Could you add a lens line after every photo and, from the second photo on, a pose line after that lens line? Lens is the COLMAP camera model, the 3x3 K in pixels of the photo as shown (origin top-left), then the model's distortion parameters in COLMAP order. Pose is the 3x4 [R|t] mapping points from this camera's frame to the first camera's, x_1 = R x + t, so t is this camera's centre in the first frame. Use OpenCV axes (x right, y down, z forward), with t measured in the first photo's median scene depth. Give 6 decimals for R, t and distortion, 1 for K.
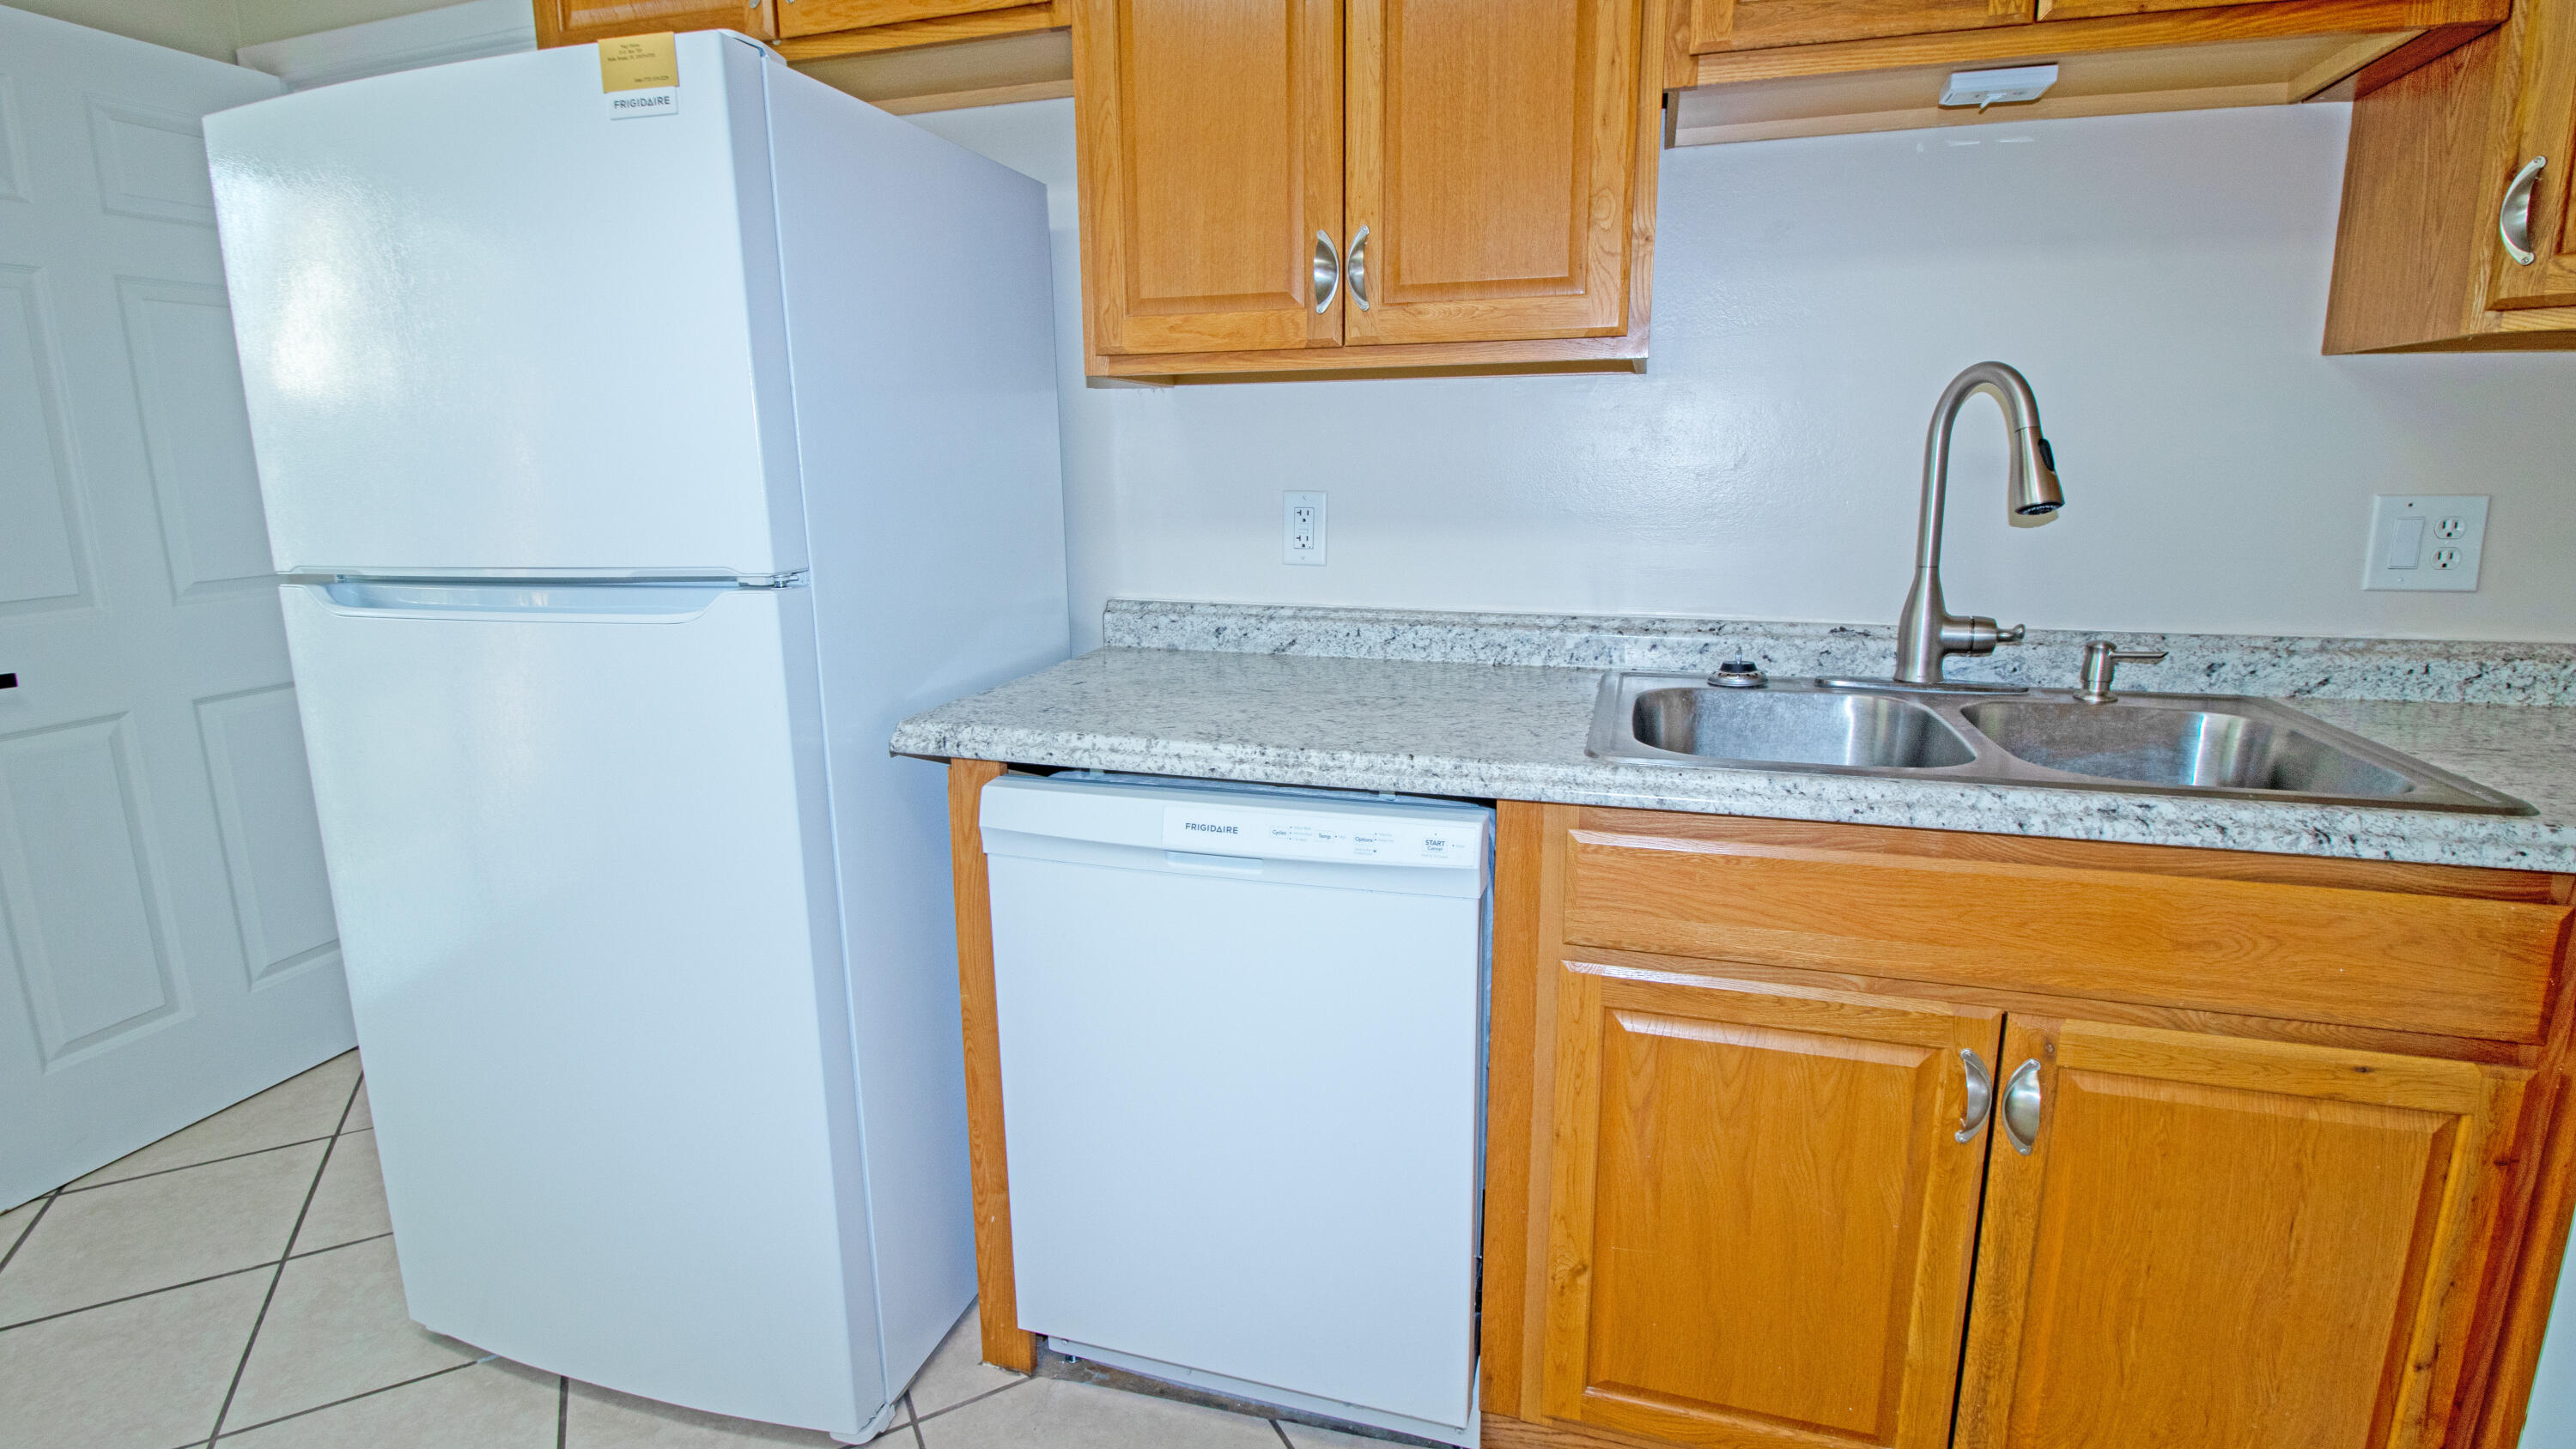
lens RADIAL K [[1207.1, 0, 1278.9], [0, 1207.1, 689.9], [0, 0, 1]] dist [0.002414, -0.013286]
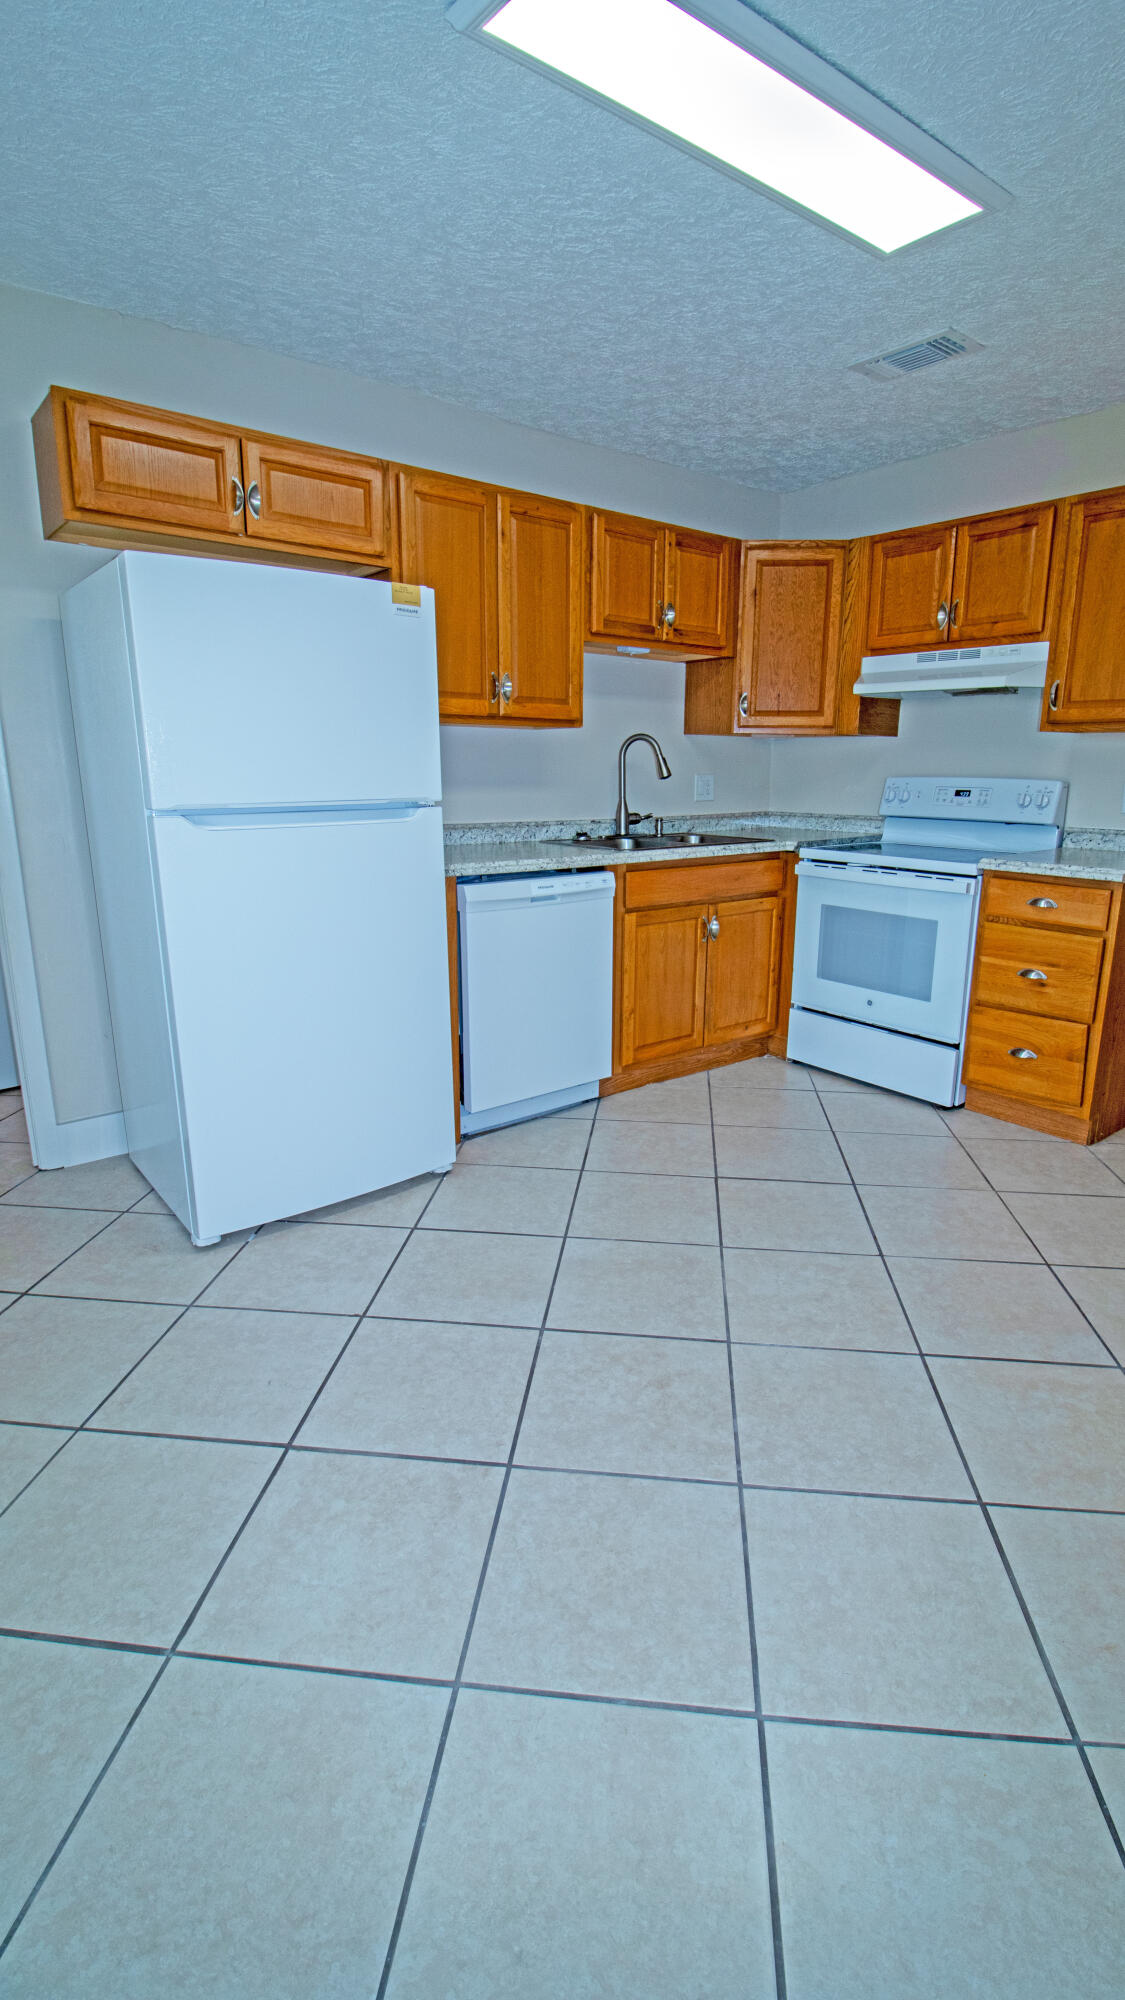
lens RADIAL K [[937.3, 0, 587.8], [0, 937.3, 990.1], [0, 0, 1]] dist [0.002414, -0.013286]
pose [[0.554675, -0.180157, 0.812330, -1.718159], [0.145912, 0.982211, 0.118201, 0.096772], [-0.819174, 0.052966, 0.571094, -0.323331]]
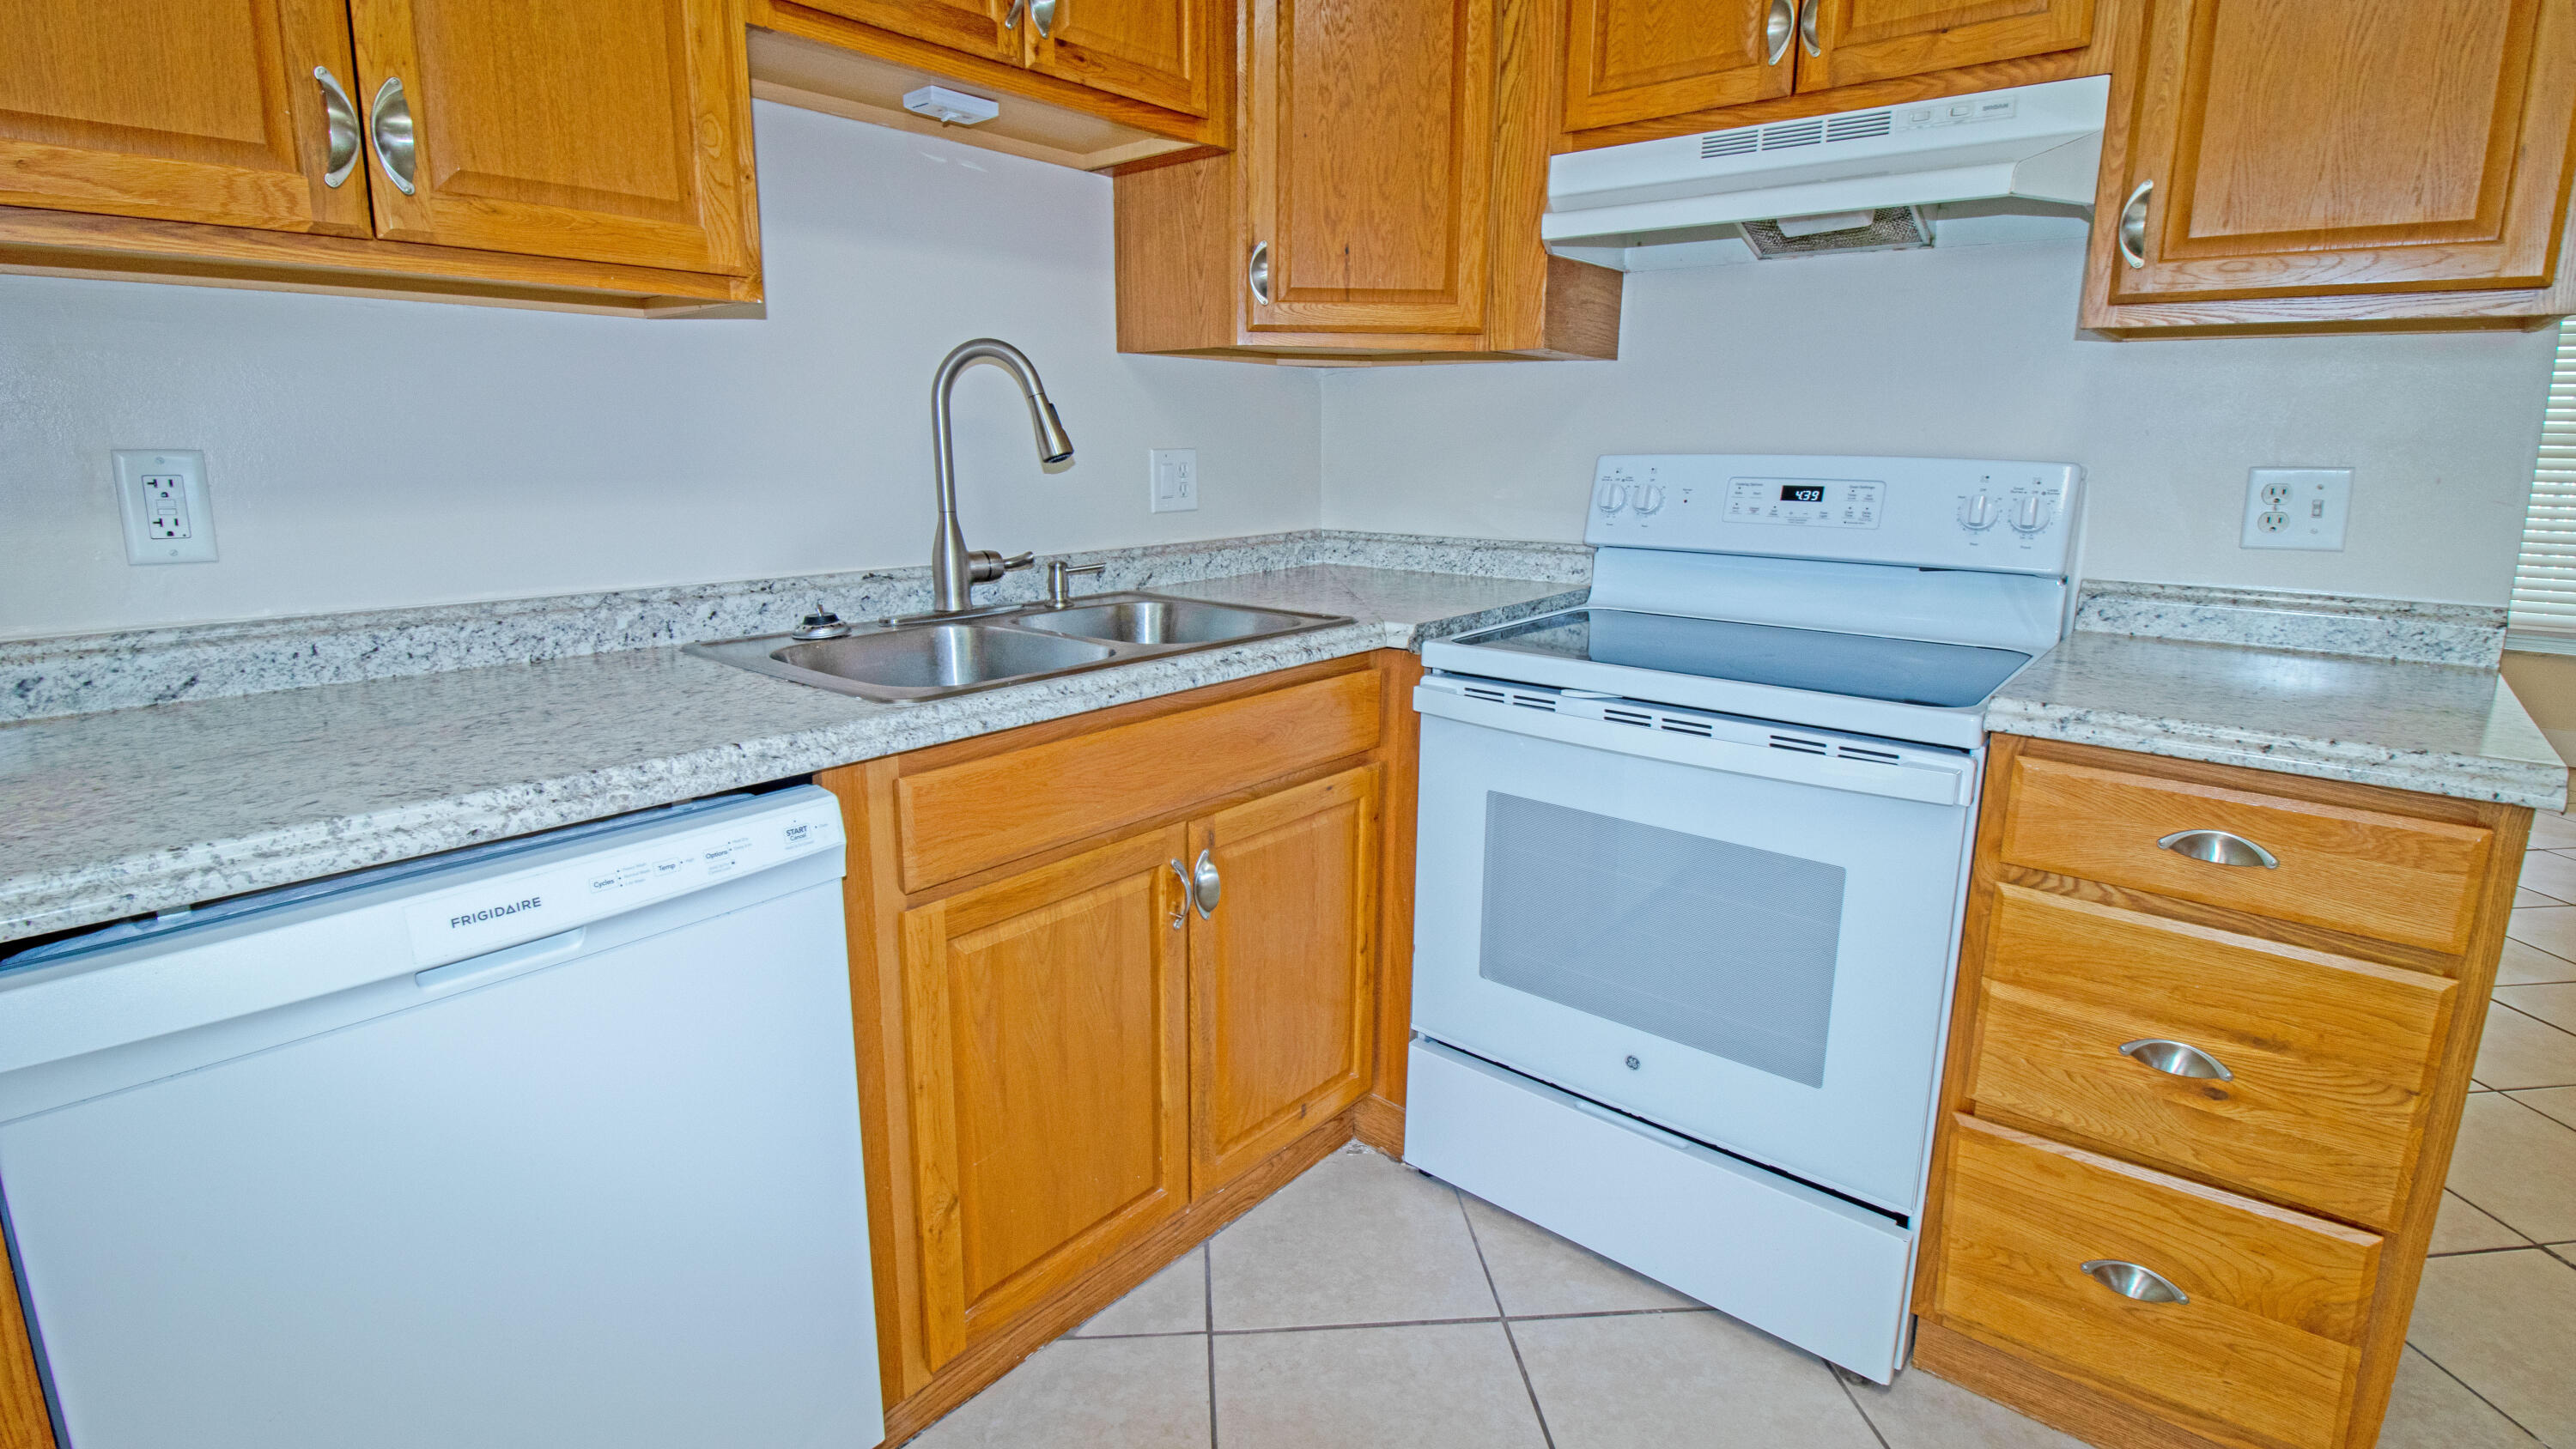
lens RADIAL K [[1207.1, 0, 1278.9], [0, 1207.1, 689.9], [0, 0, 1]] dist [0.002414, -0.013286]
pose [[0.394746, -0.174159, 0.902133, -0.451425], [0.164858, 0.979361, 0.116931, -0.018038], [-0.903879, 0.102566, 0.415311, 0.260496]]
